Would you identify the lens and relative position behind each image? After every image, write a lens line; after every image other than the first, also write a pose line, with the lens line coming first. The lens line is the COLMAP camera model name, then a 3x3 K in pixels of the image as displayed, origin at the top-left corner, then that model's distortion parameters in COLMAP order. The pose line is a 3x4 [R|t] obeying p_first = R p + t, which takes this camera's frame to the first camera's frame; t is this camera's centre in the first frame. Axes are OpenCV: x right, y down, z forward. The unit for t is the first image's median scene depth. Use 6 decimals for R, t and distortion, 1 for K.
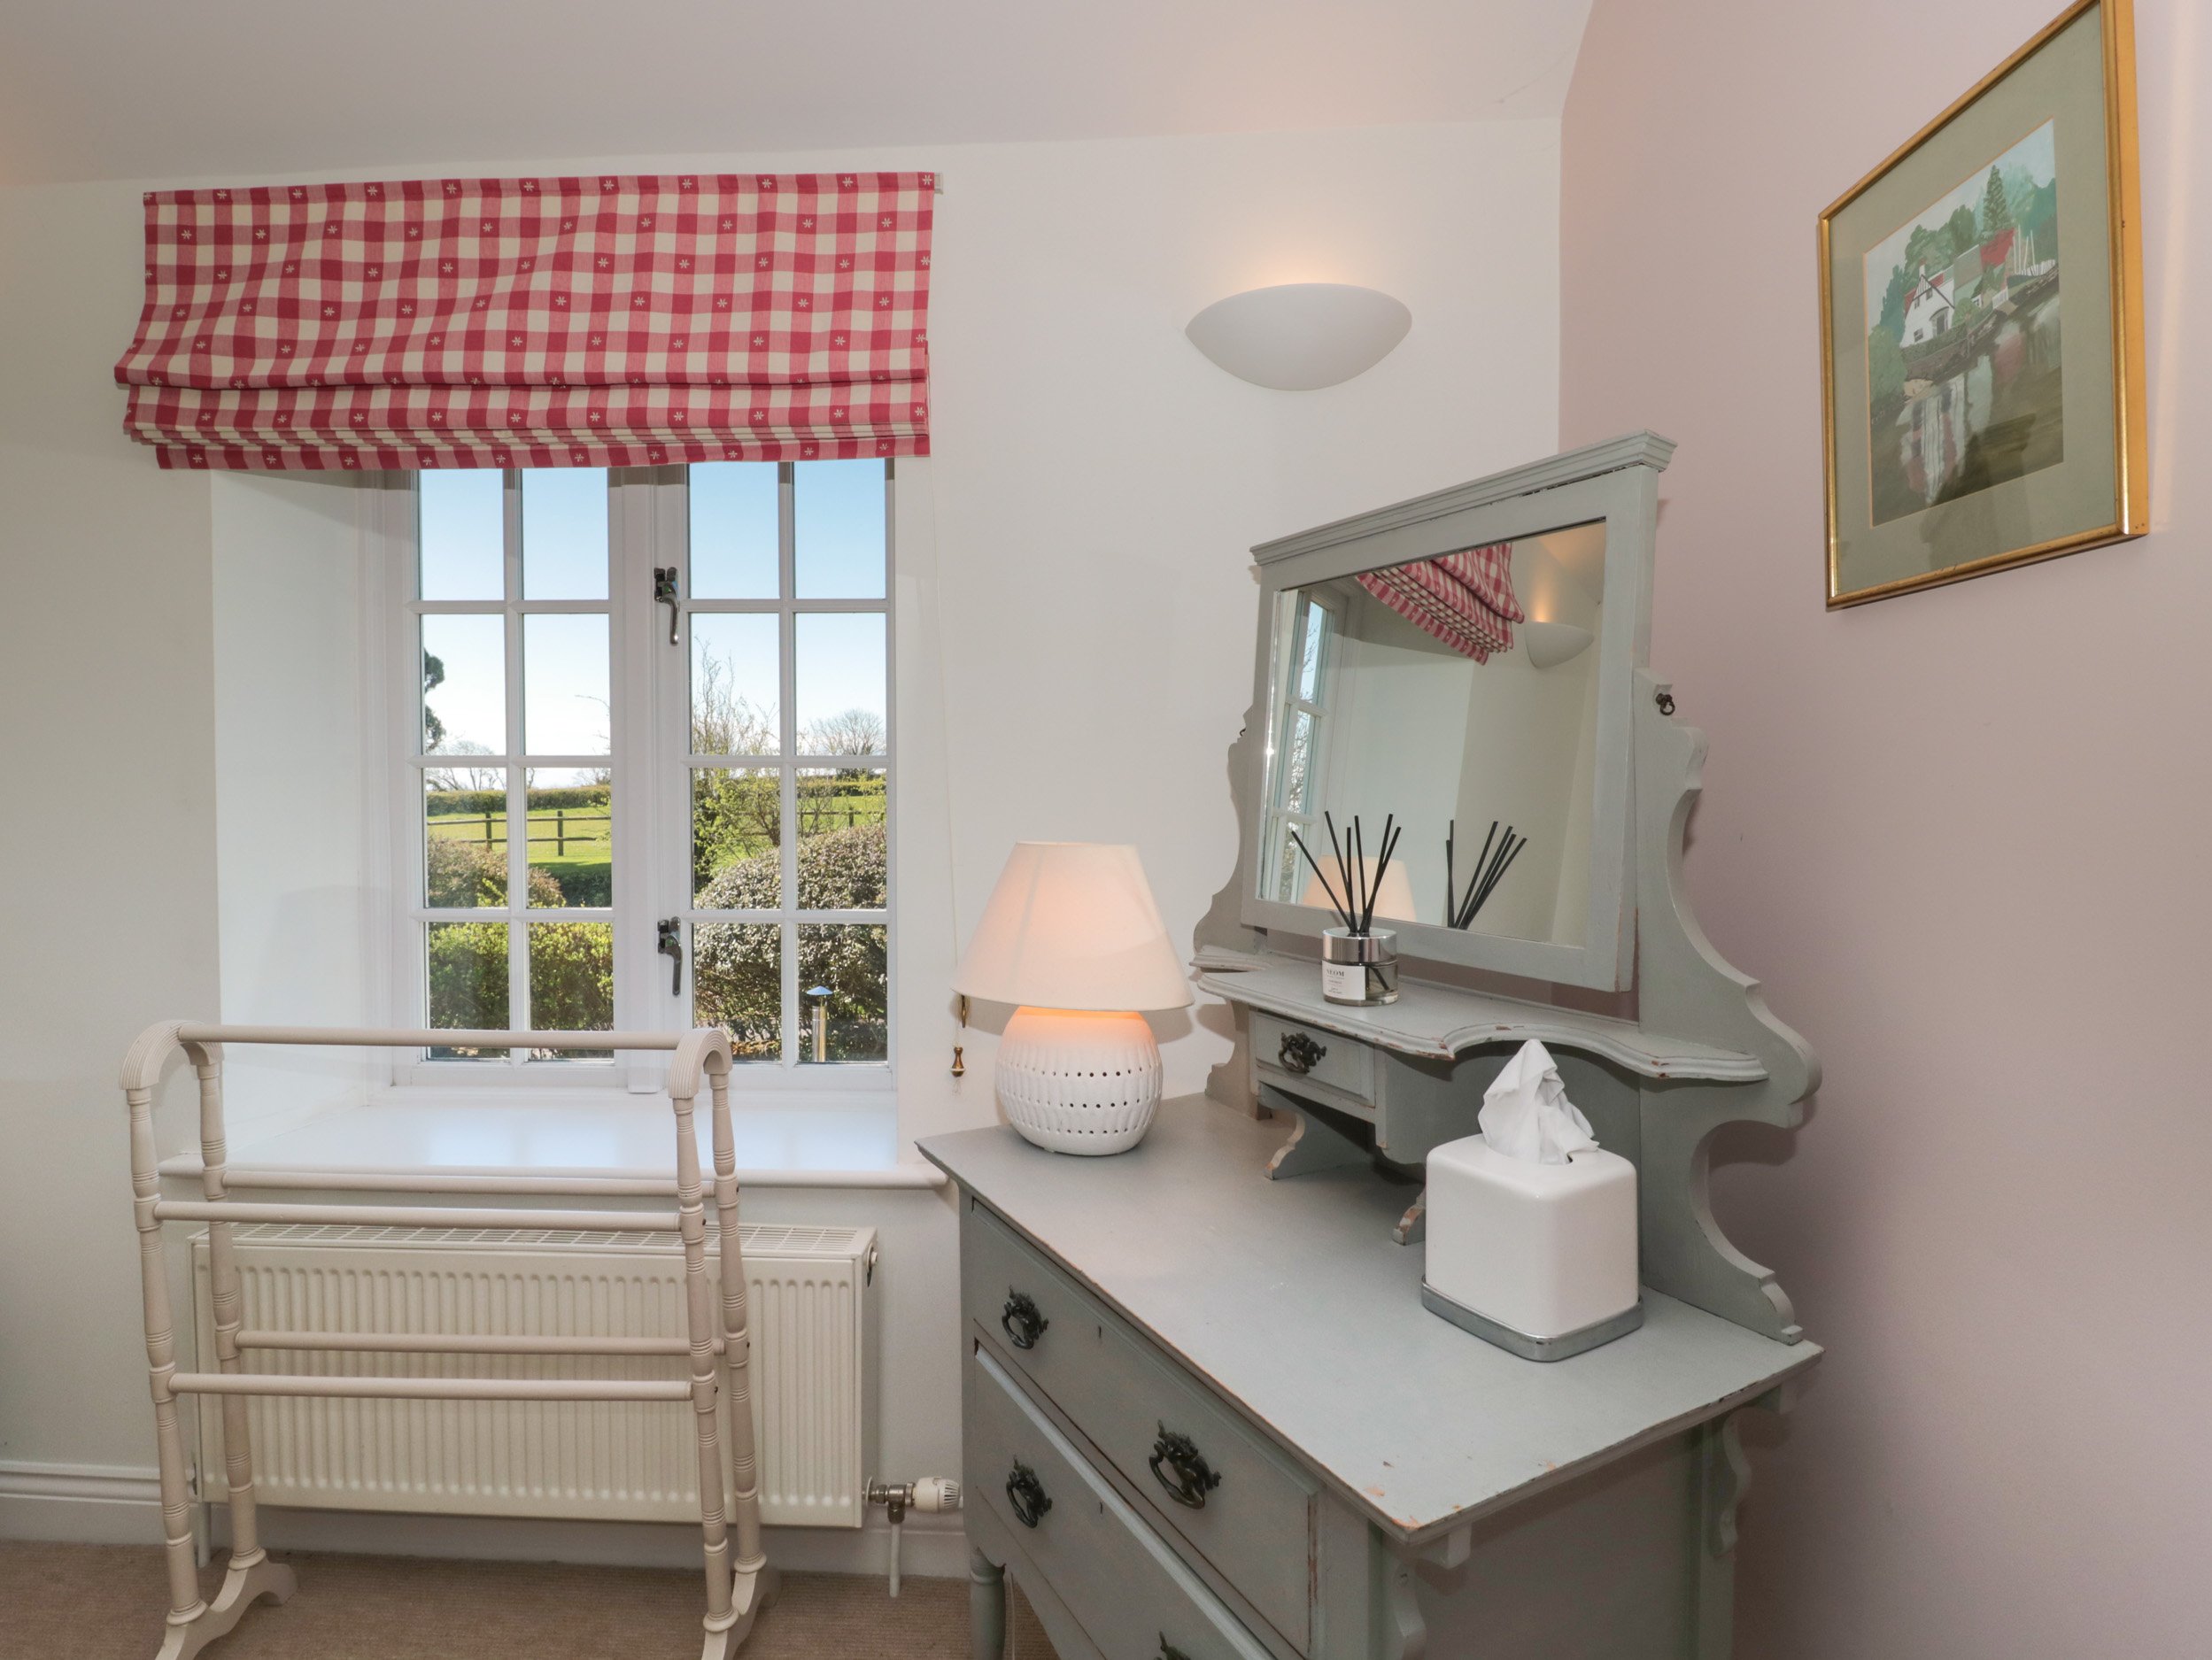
lens RADIAL K [[1152.8, 0, 1101.8], [0, 1152.8, 806.3], [0, 0, 1]] dist [-0.020732, -0.002705]
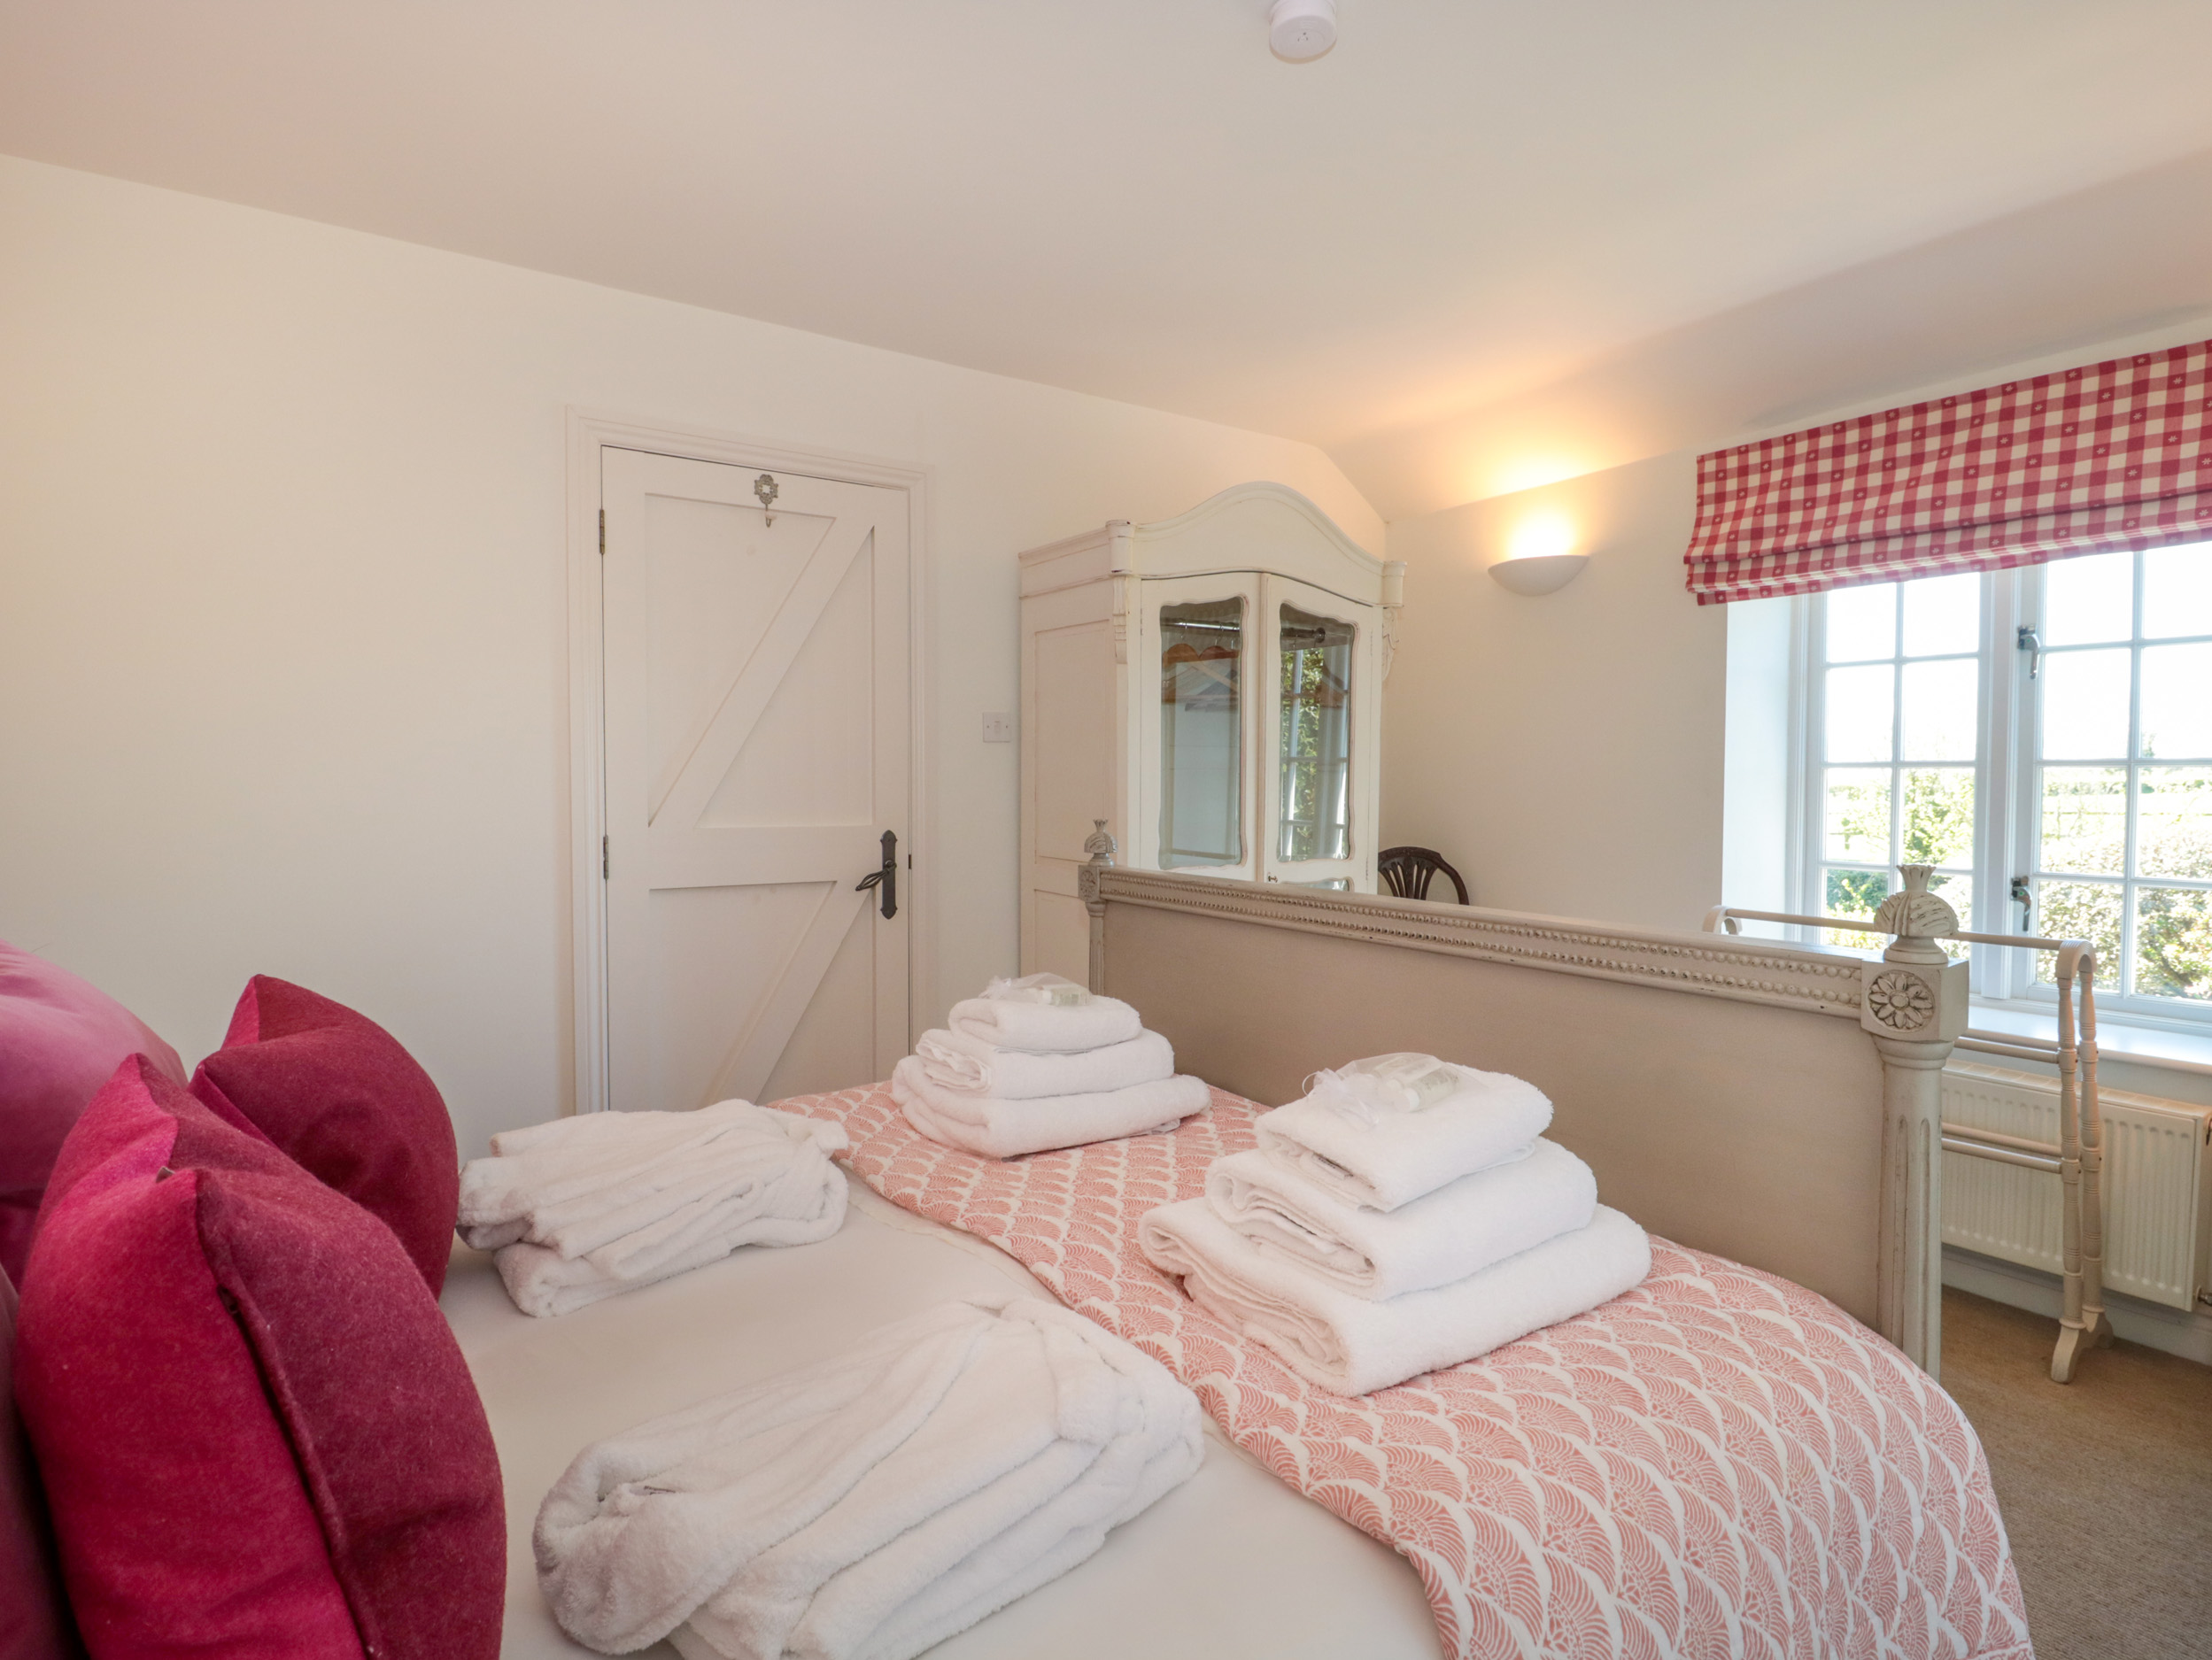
lens RADIAL K [[1152.8, 0, 1104.2], [0, 1152.8, 831.7], [0, 0, 1]] dist [-0.020732, -0.002705]
pose [[0.596185, 0.030339, -0.802274, 0.080499], [-0.010573, 0.999496, 0.029940, 0.016880], [0.802777, -0.009367, 0.596205, -0.880742]]
